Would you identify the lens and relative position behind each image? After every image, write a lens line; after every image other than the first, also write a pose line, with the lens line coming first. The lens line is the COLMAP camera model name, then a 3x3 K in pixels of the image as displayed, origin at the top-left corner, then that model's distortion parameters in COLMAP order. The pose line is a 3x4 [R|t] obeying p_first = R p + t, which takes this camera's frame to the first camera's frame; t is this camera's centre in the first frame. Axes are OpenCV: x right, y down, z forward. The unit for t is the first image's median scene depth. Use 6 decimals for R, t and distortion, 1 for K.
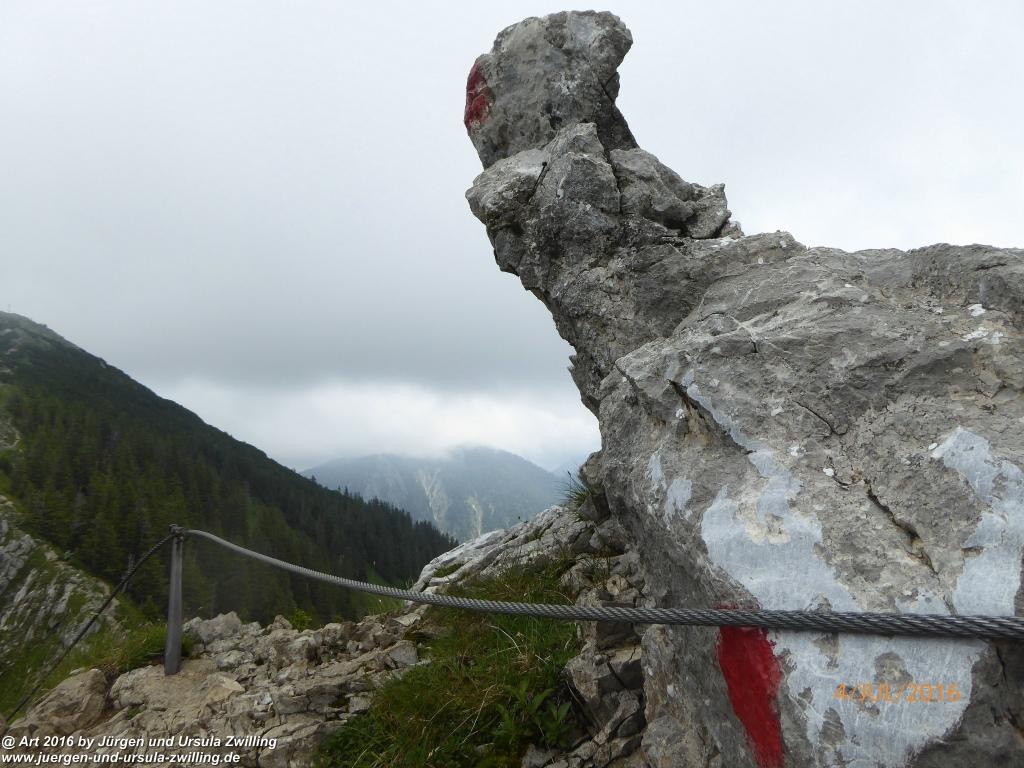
lens RADIAL K [[730.7, 0, 515.9], [0, 730.7, 382.3], [0, 0, 1]] dist [-0.026447, 0.004467]
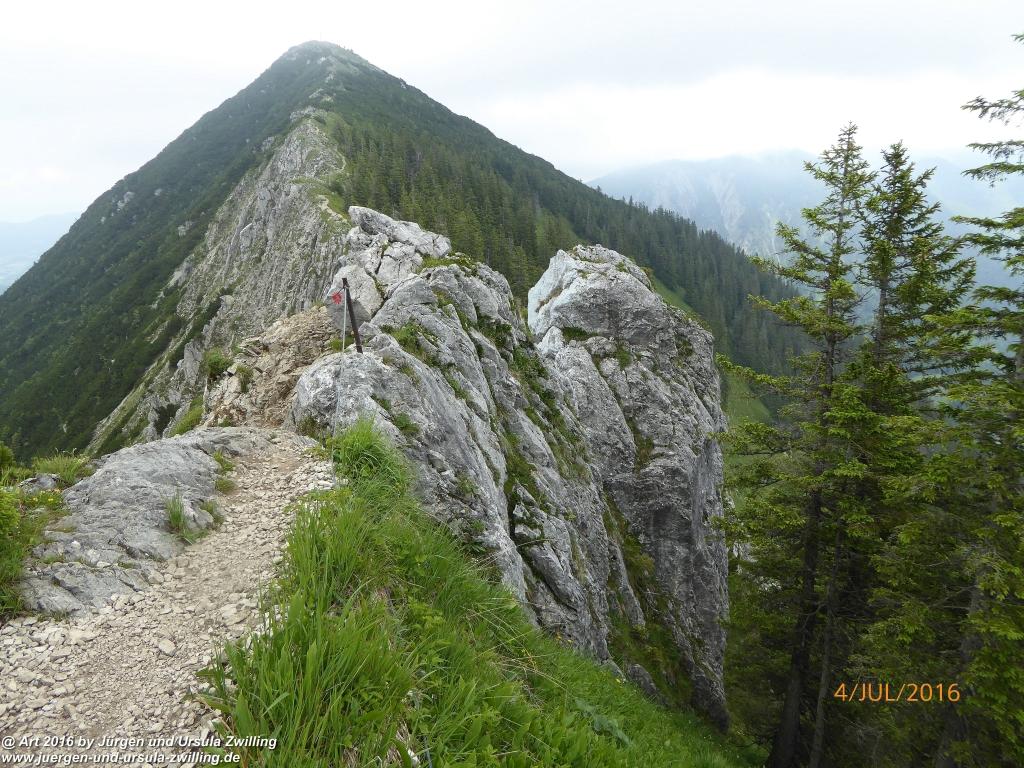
lens RADIAL K [[730.7, 0, 517.3], [0, 730.7, 389.7], [0, 0, 1]] dist [-0.026447, 0.004467]
pose [[0.926612, 0.082192, -0.366925, 0.042812], [0.068968, 0.922113, 0.380724, -0.015144], [0.369639, -0.378090, 0.848773, -0.049789]]
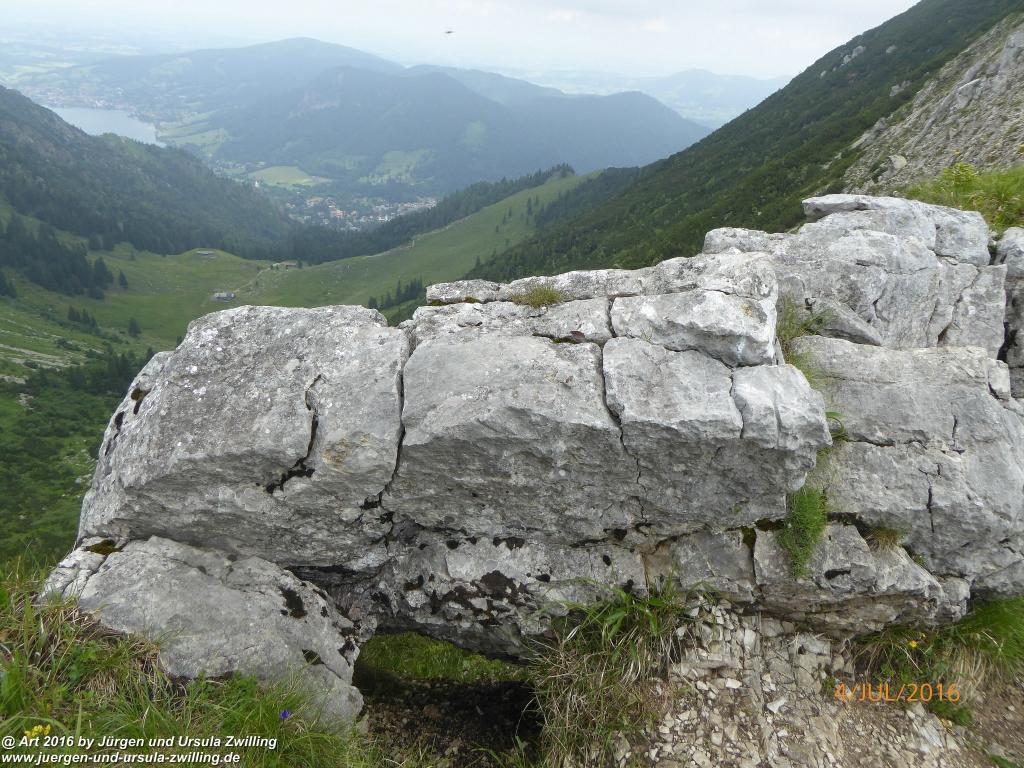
lens RADIAL K [[730.7, 0, 514.9], [0, 730.7, 381.1], [0, 0, 1]] dist [-0.026447, 0.004467]
pose [[0.280216, 0.430918, -0.857781, -0.055053], [0.049165, 0.885965, 0.461138, 0.046110], [0.958677, -0.171391, 0.227076, 0.083244]]
